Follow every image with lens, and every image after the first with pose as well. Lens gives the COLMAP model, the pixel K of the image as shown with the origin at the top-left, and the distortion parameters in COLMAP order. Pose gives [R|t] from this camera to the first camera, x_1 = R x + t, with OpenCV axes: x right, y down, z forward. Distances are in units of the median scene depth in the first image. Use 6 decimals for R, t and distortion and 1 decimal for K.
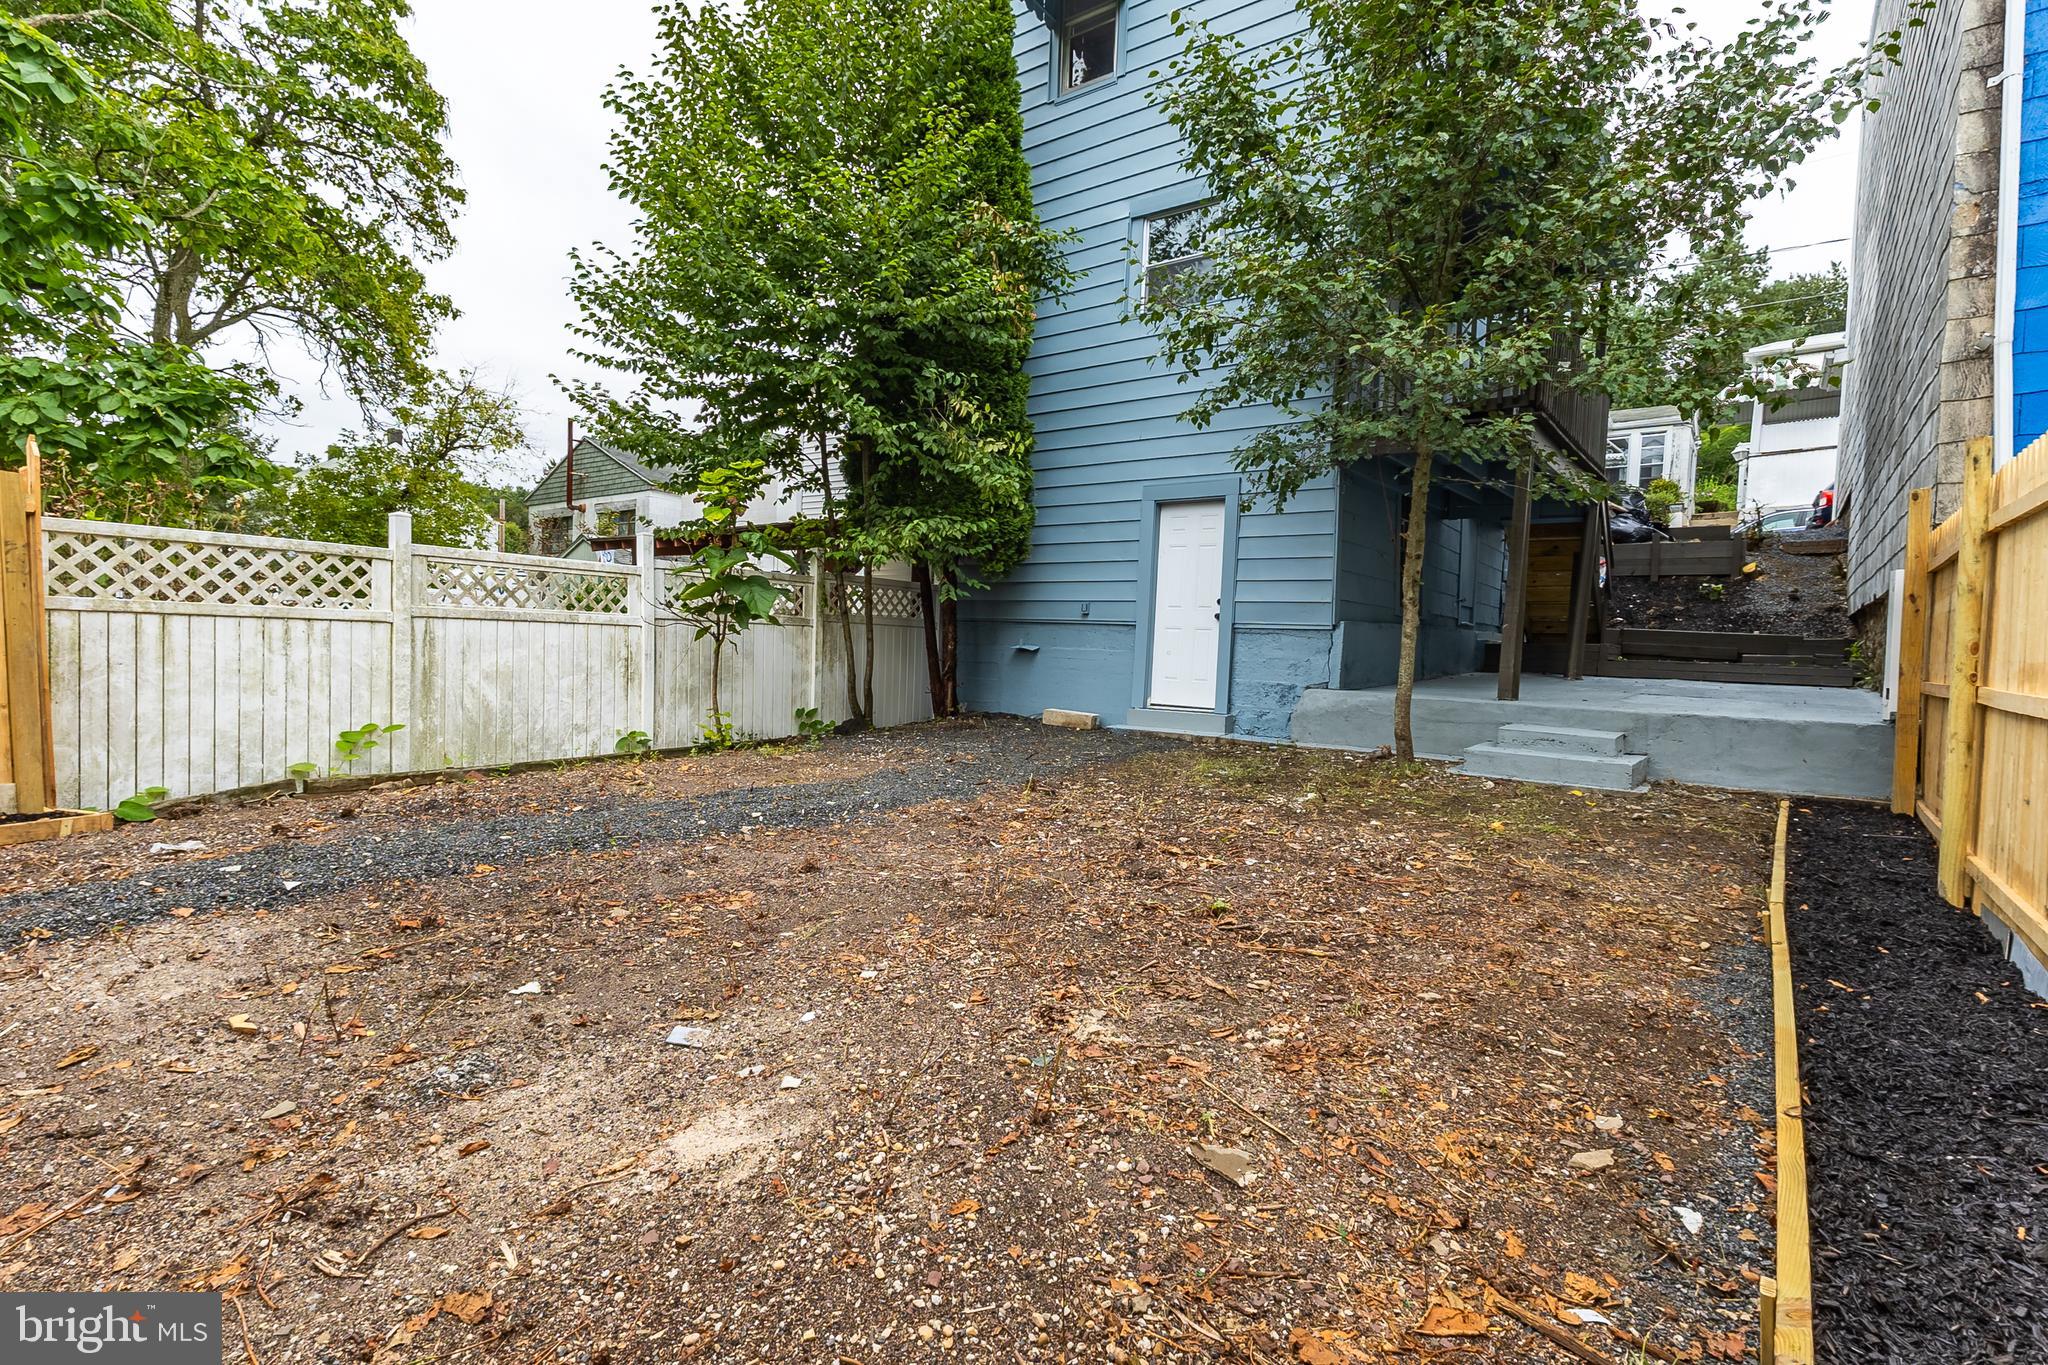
lens RADIAL K [[923.7, 0, 1027.3], [0, 923.7, 679.7], [0, 0, 1]] dist [0.017573, -0.000885]
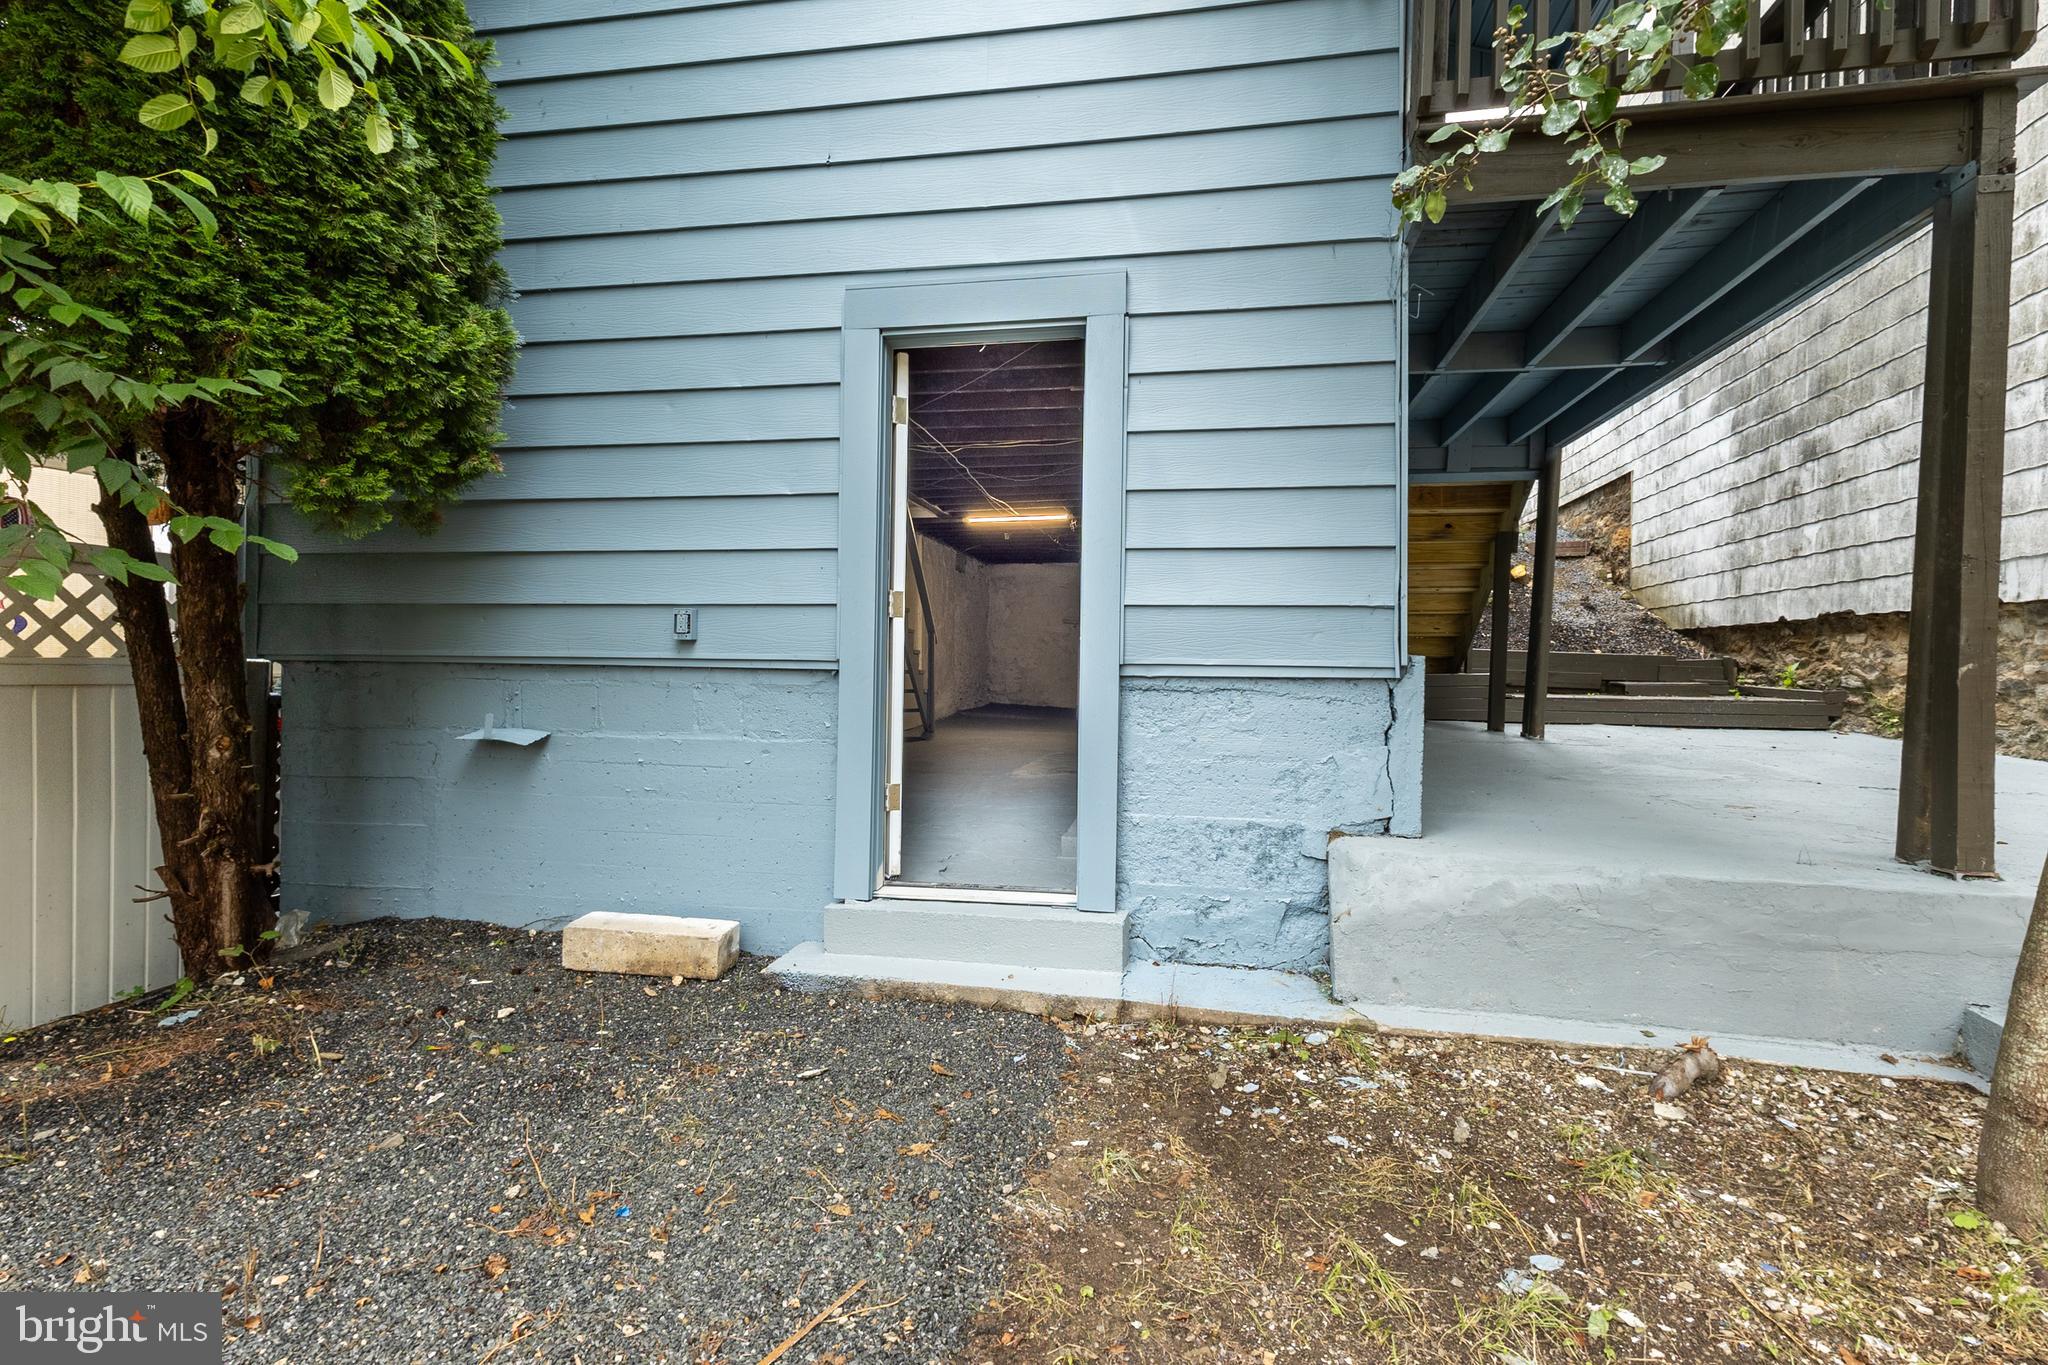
lens RADIAL K [[923.7, 0, 1033.6], [0, 923.7, 682.1], [0, 0, 1]] dist [0.017573, -0.000885]
pose [[0.897521, -0.033233, 0.439717, 0.025946], [0.039653, 0.999199, -0.005421, -0.049732], [-0.439185, 0.022301, 0.898120, 0.638943]]
